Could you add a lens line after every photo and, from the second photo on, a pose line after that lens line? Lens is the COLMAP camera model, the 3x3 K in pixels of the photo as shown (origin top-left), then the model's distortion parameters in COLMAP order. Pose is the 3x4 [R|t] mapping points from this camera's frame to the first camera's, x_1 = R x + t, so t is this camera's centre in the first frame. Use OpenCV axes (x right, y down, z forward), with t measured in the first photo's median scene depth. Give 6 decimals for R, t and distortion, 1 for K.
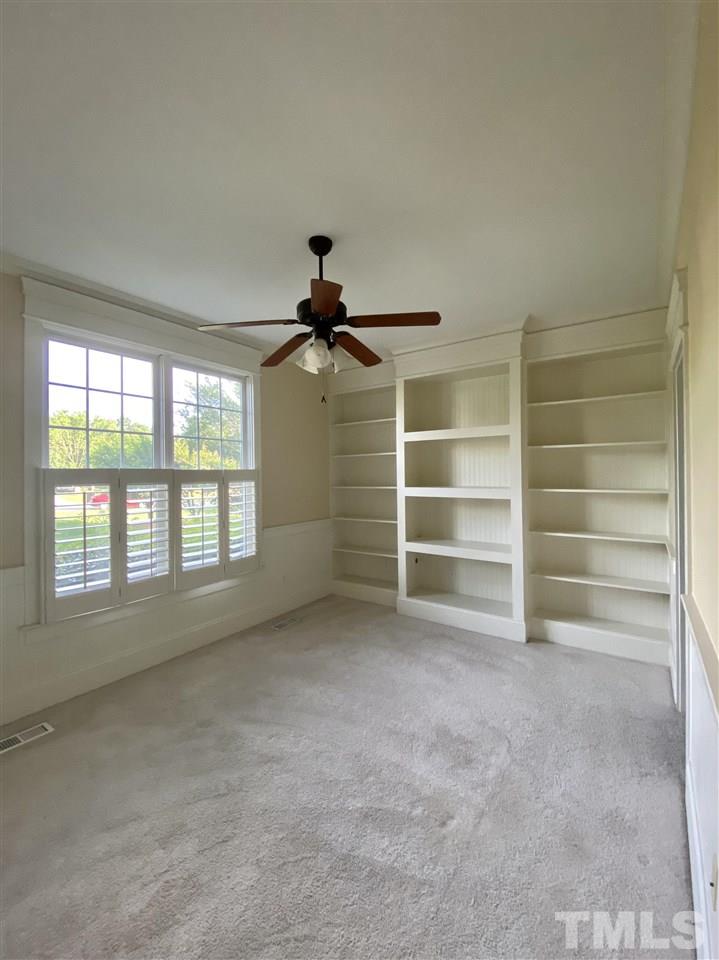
lens RADIAL K [[382.1, 0, 393.9], [0, 382.1, 480.2], [0, 0, 1]] dist [-0.000420, -0.000029]
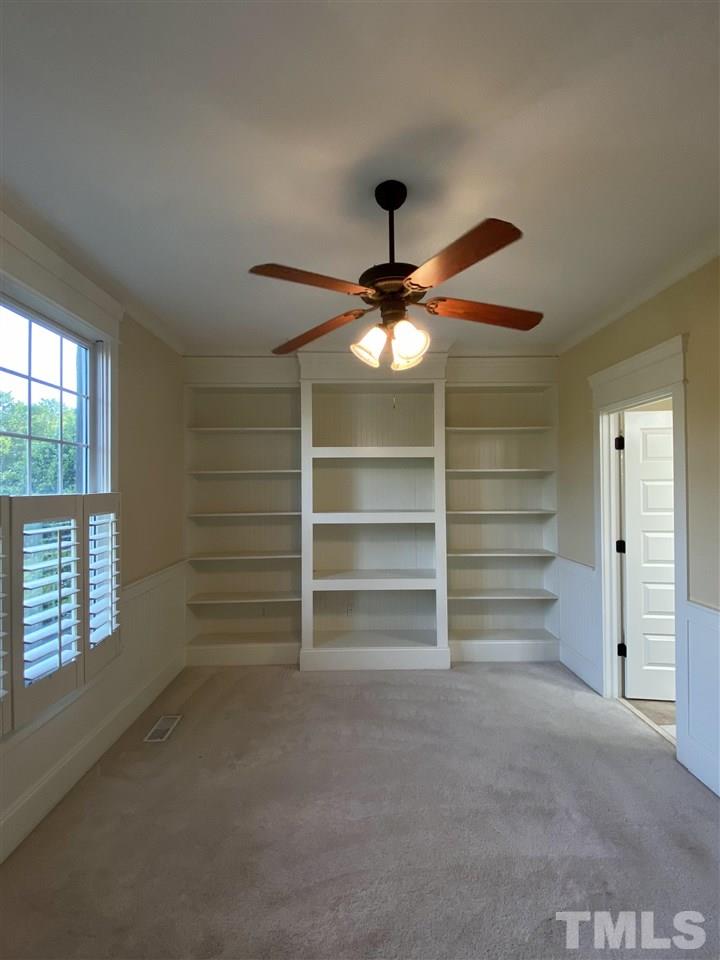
lens RADIAL K [[416.7, 0, 360.0], [0, 416.7, 480.0], [0, 0, 1]] dist [0.002624, 0.000374]
pose [[0.827828, 0.012357, 0.560846, -0.412317], [0.002106, 0.999682, -0.025135, -0.031352], [-0.560978, 0.021989, 0.827539, 0.210635]]
